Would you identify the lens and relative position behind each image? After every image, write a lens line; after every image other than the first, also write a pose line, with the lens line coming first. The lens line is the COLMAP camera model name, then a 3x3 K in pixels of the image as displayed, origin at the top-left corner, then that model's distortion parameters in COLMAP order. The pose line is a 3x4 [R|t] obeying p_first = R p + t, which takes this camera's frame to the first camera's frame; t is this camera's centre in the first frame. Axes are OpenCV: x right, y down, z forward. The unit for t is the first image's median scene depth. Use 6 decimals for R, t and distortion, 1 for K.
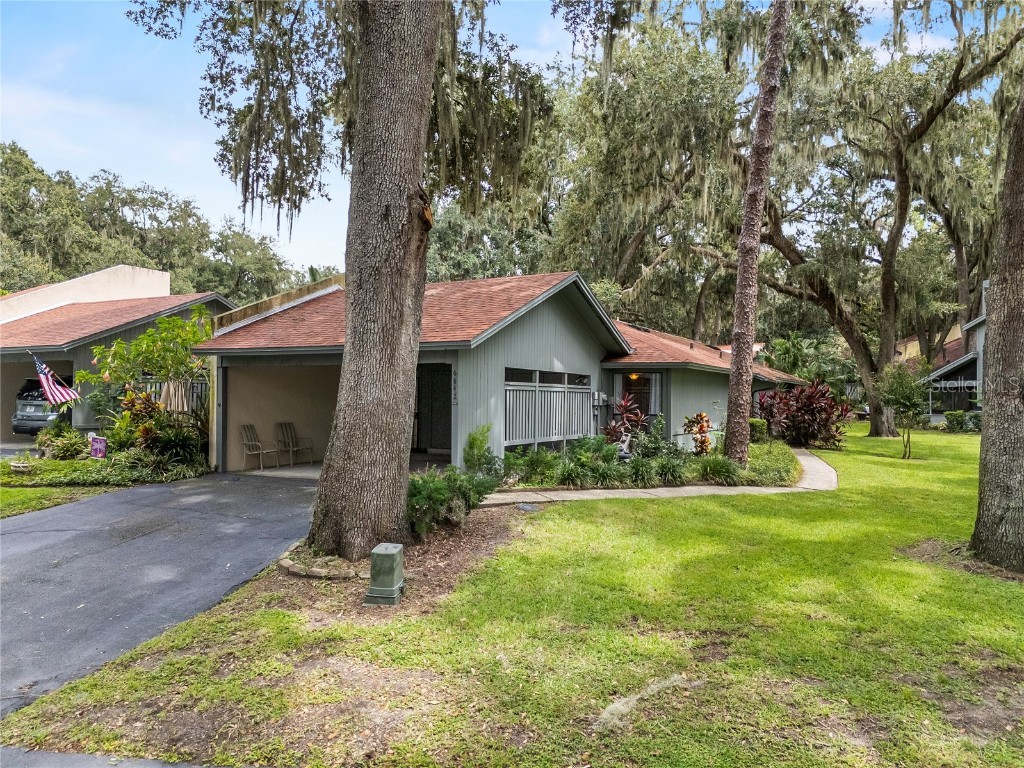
lens RADIAL K [[717.3, 0, 512.0], [0, 717.3, 384.0], [0, 0, 1]] dist [0.003124, 0.000882]
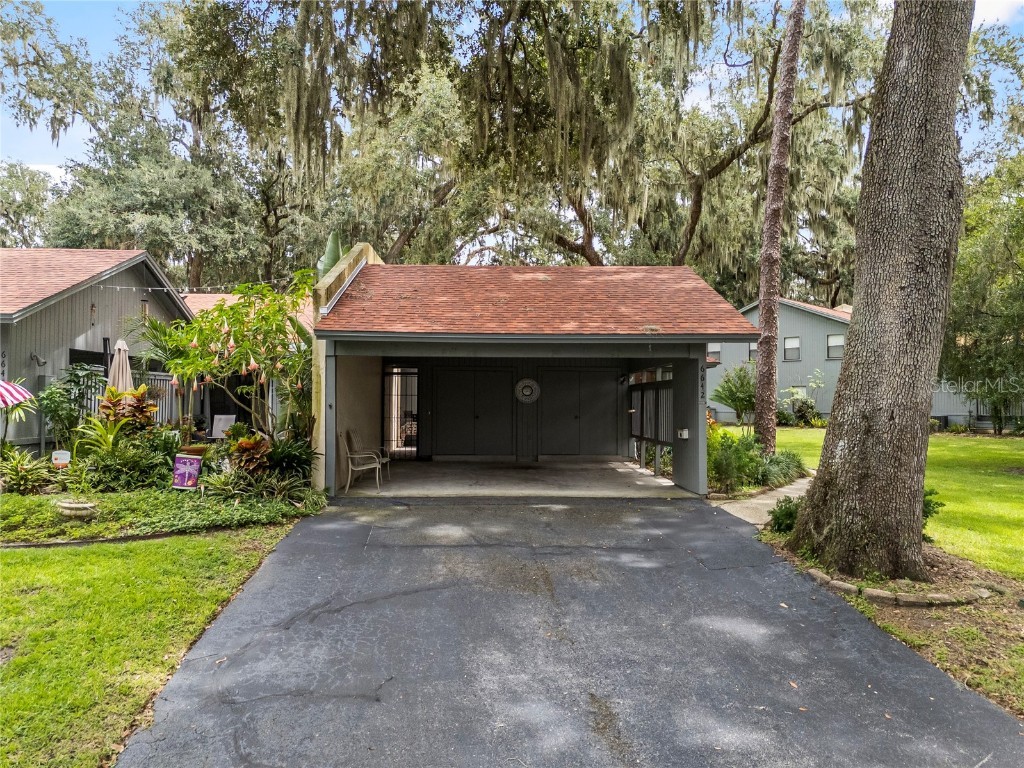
lens RADIAL K [[732.0, 0, 512.0], [0, 732.0, 384.0], [0, 0, 1]] dist [0.033880, -0.001478]
pose [[0.883736, 0.006605, 0.467939, -0.546876], [-0.006869, 0.999976, -0.001142, 0.004862], [-0.467935, -0.002205, 0.883760, 0.218028]]
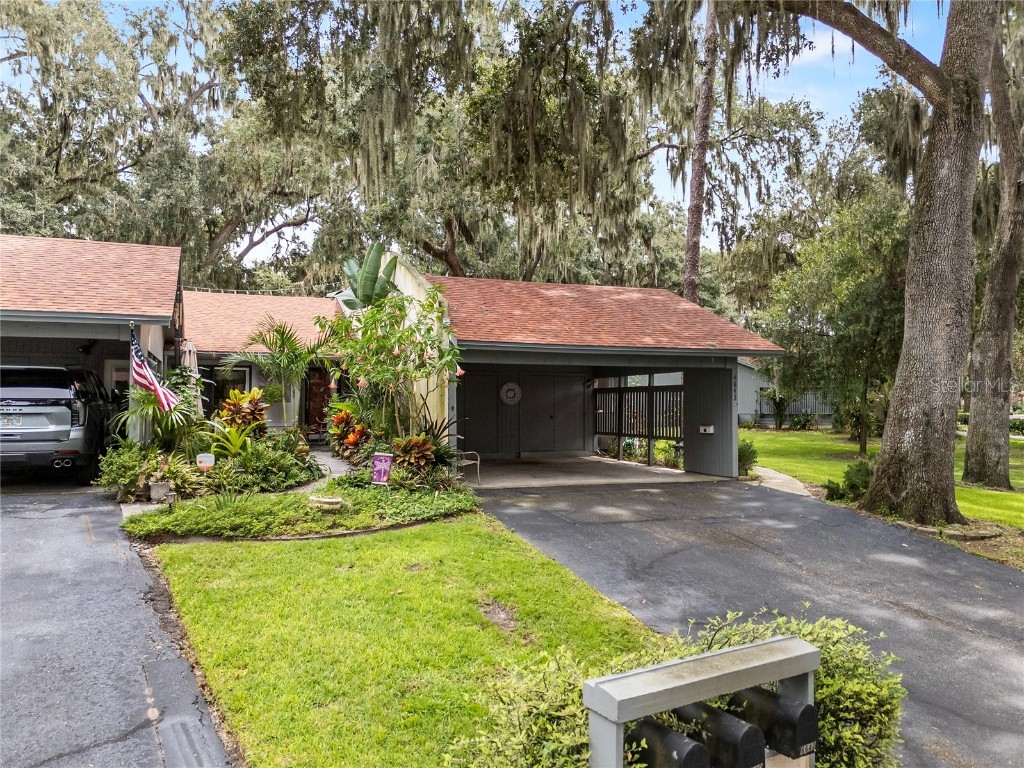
lens RADIAL K [[747.7, 0, 512.0], [0, 747.7, 384.0], [0, 0, 1]] dist [0.069749, -0.054736]
pose [[0.683911, 0.011691, 0.729471, -0.893677], [-0.011199, 0.999922, -0.005526, 0.004637], [-0.729479, -0.004390, 0.683989, 0.327773]]
